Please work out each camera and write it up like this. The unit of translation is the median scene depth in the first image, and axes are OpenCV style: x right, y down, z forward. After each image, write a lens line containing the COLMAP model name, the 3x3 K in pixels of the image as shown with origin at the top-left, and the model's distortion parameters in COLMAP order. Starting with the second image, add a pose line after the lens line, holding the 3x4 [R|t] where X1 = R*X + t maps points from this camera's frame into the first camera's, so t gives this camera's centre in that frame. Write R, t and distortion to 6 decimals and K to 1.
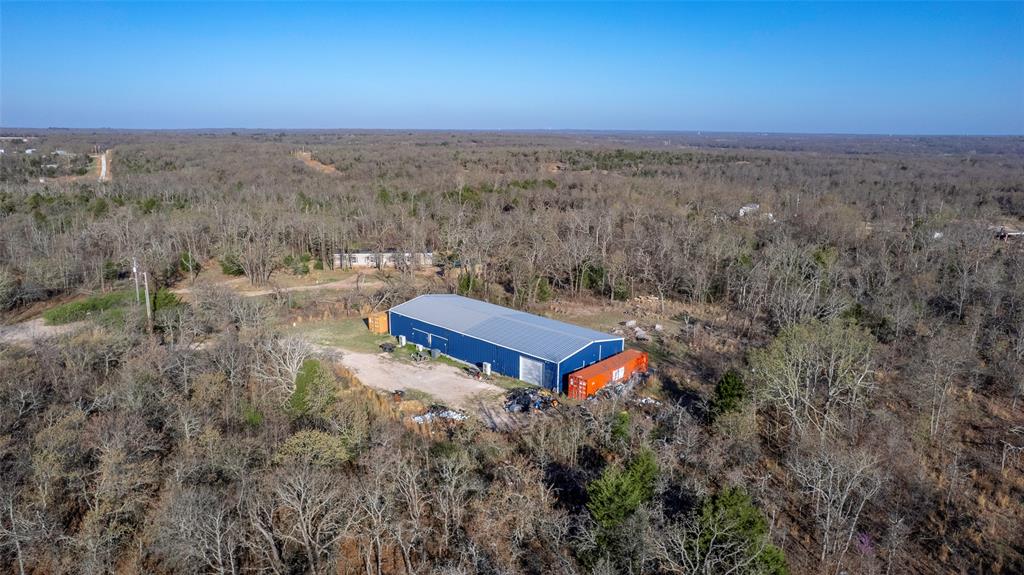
lens RADIAL K [[662.4, 0, 508.8], [0, 662.4, 289.6], [0, 0, 1]] dist [-0.039692, -0.000235]
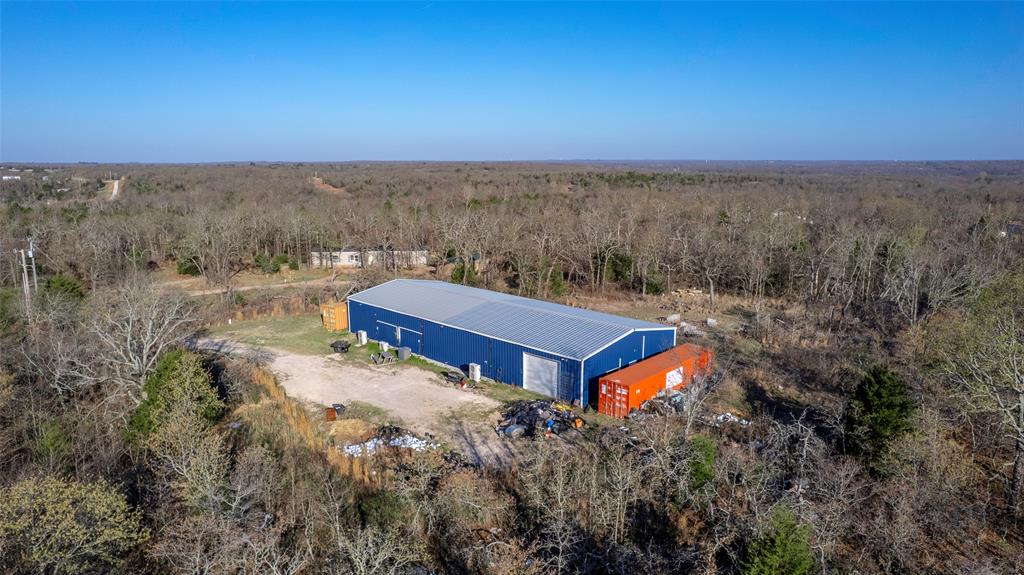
lens RADIAL K [[662.4, 0, 515.6], [0, 662.4, 285.0], [0, 0, 1]] dist [-0.039692, -0.000235]
pose [[0.999955, -0.005231, -0.007866, 0.011574], [0.004889, 0.999069, -0.042853, 0.048218], [0.008083, 0.042812, 0.999050, 0.261233]]
